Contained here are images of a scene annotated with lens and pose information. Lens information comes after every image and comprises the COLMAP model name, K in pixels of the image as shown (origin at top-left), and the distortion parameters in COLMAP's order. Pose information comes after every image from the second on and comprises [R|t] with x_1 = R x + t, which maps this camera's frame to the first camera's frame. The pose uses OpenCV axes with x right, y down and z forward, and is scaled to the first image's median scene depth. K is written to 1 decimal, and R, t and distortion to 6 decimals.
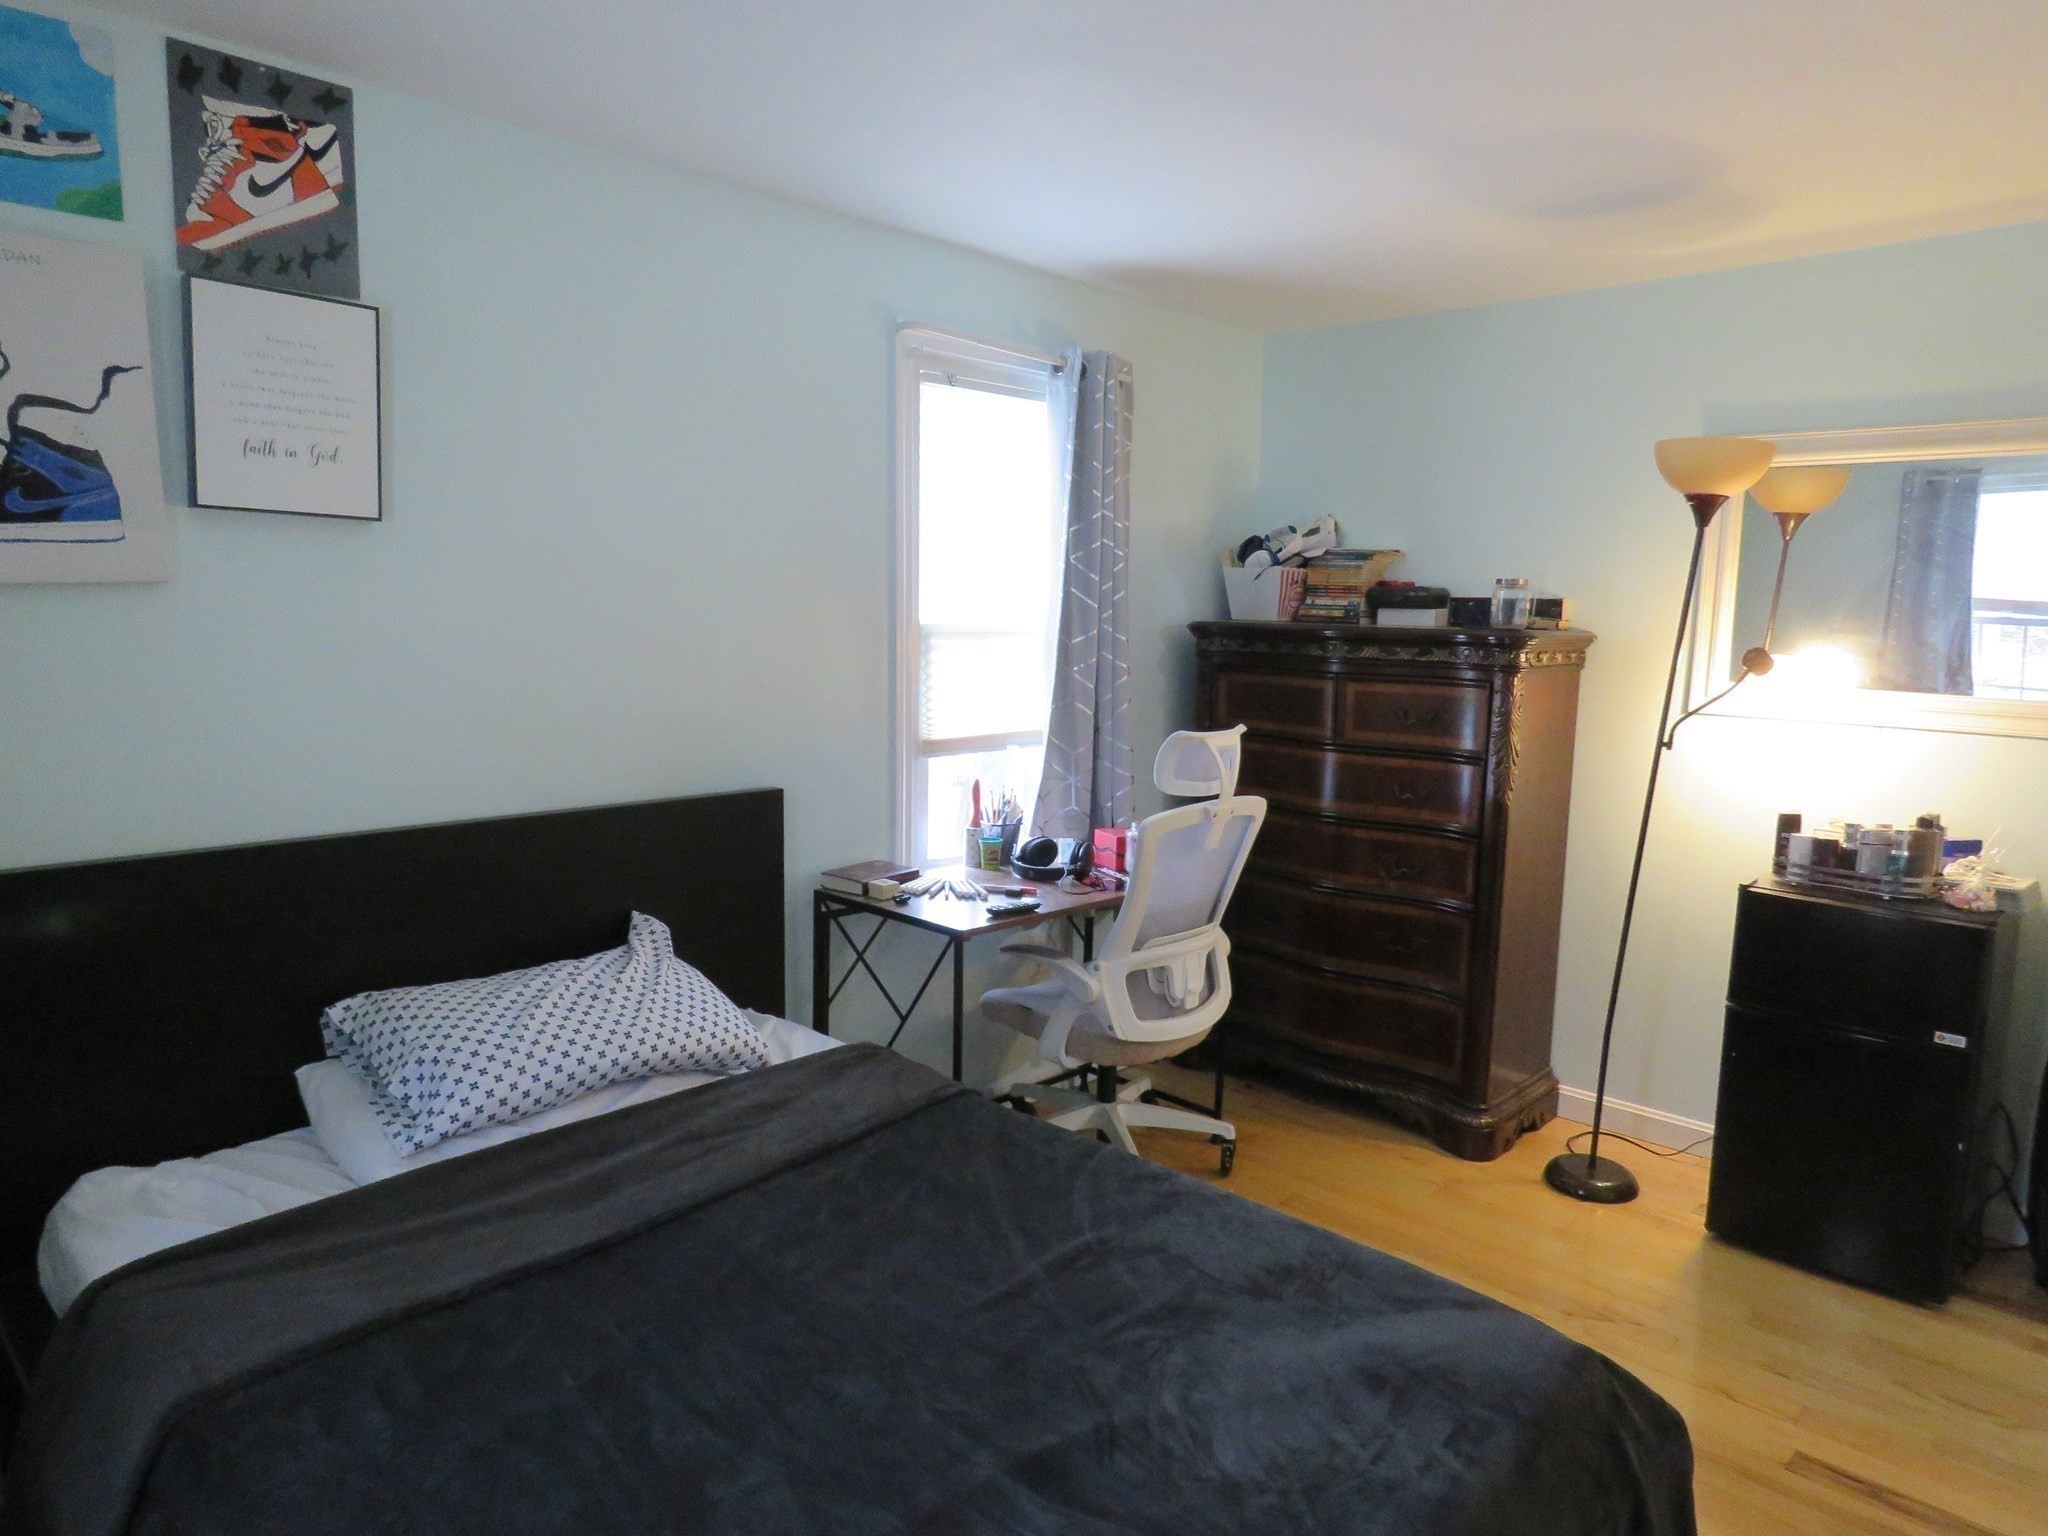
lens RADIAL K [[1305.1, 0, 1022.9], [0, 1305.1, 769.1], [0, 0, 1]] dist [-0.007374, 0.000271]
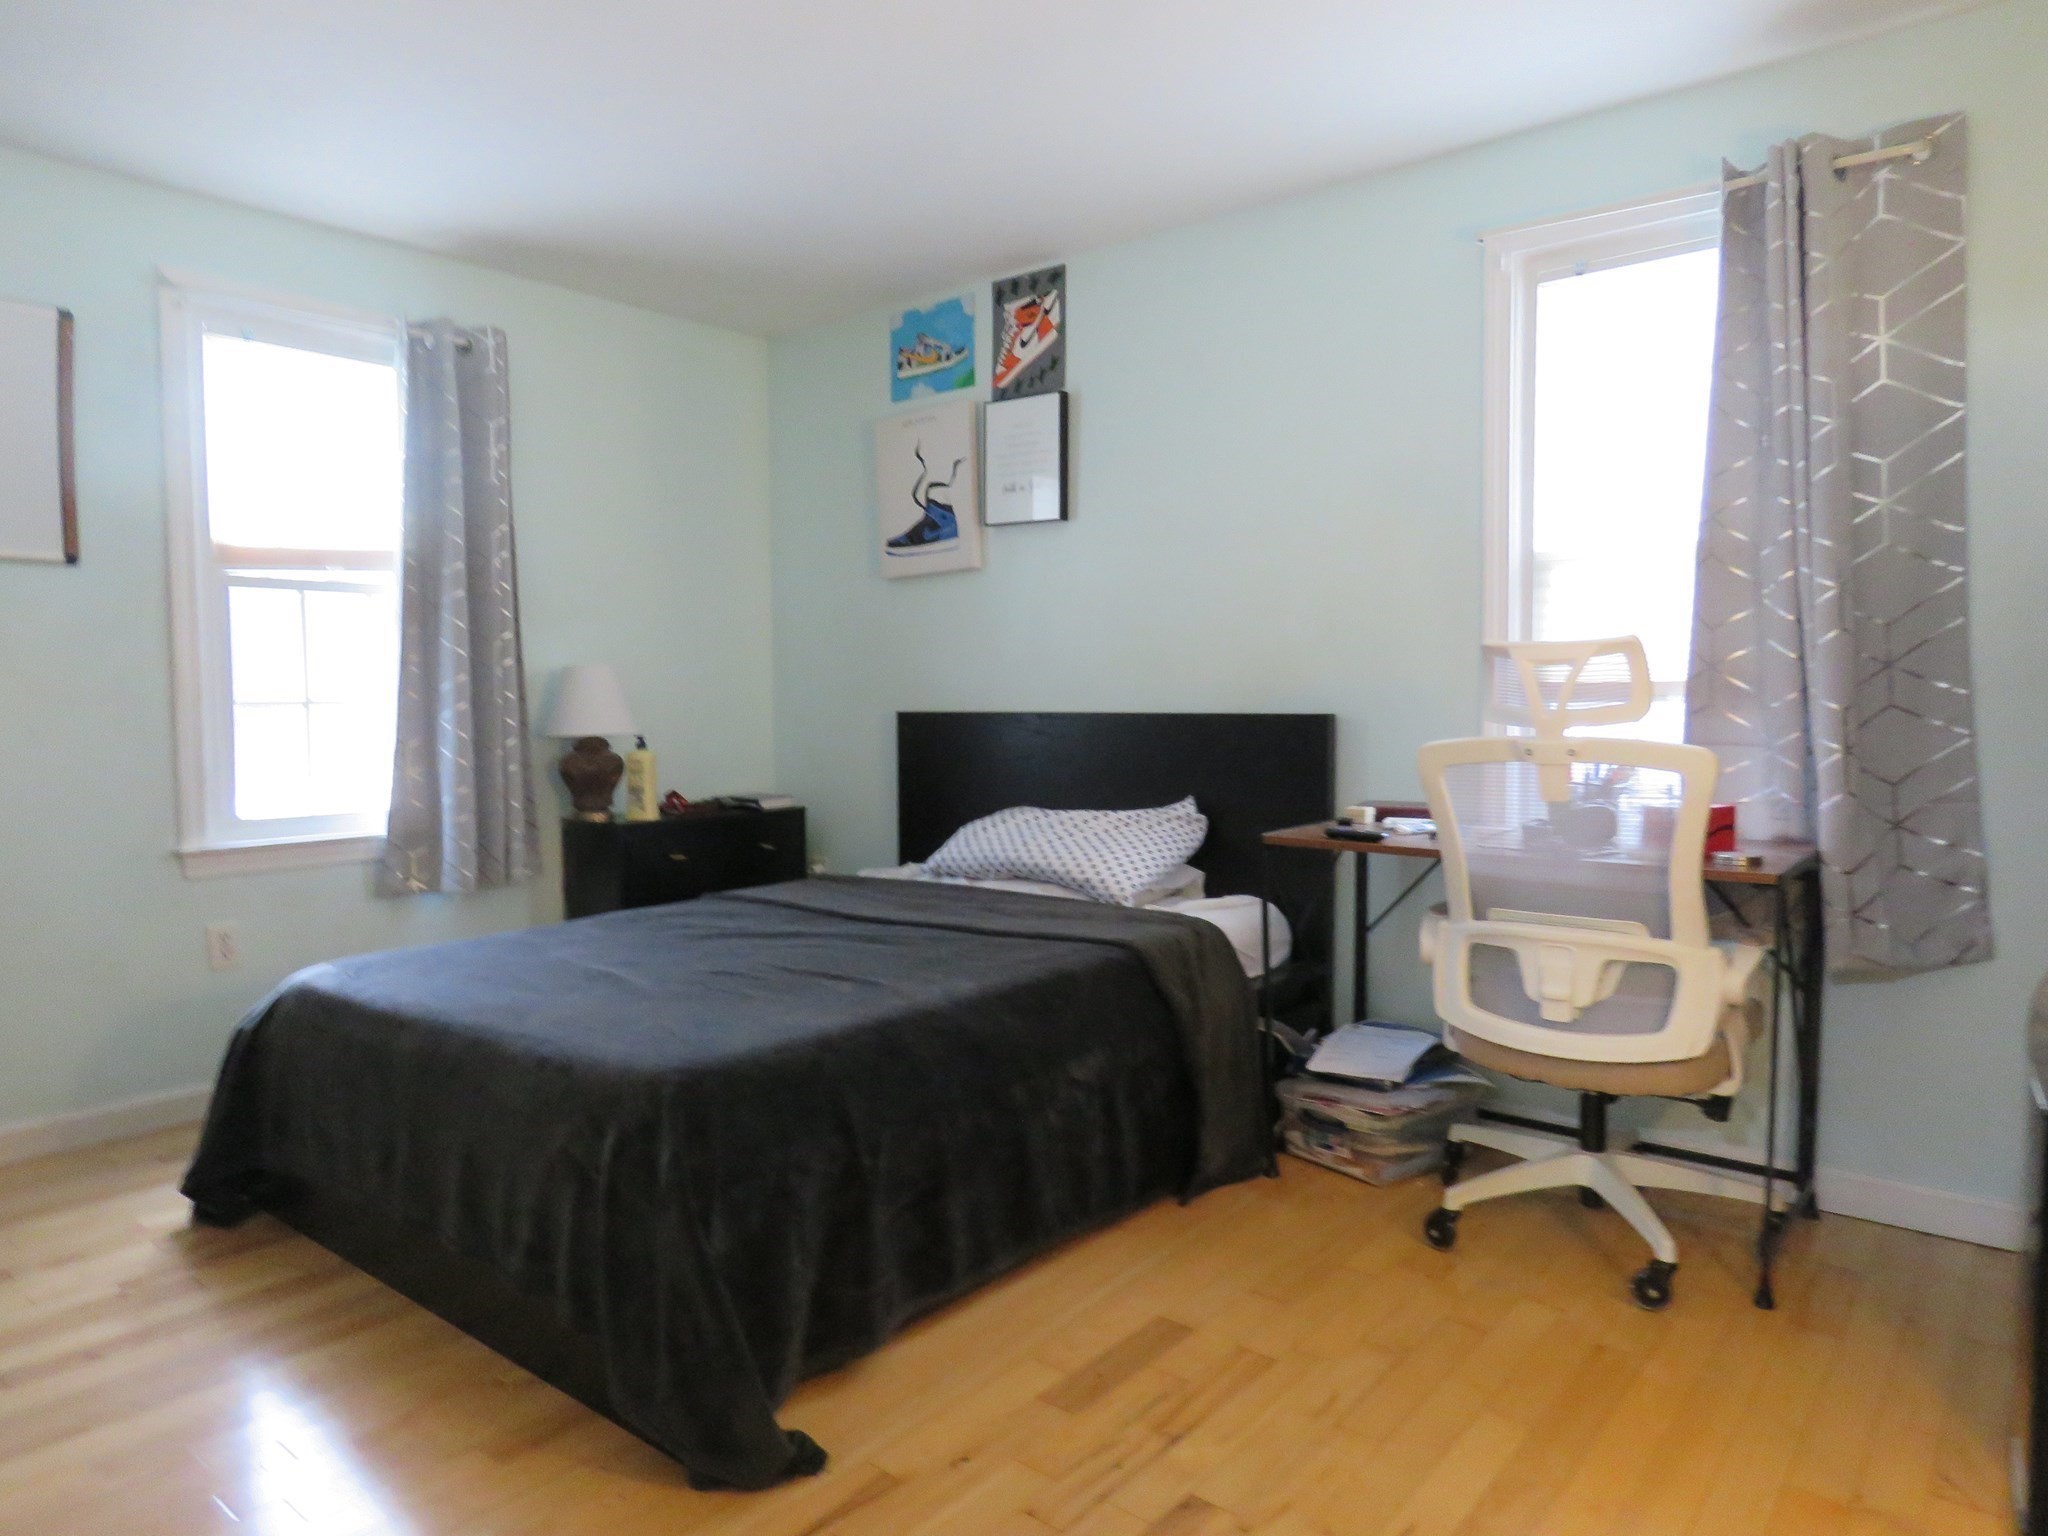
lens RADIAL K [[1305.1, 0, 1023.2], [0, 1305.1, 761.4], [0, 0, 1]] dist [-0.007374, 0.000271]
pose [[0.096240, 0.038695, -0.994606, 1.241625], [-0.113157, 0.993191, 0.027691, 0.075756], [0.988905, 0.109881, 0.099964, 0.901698]]
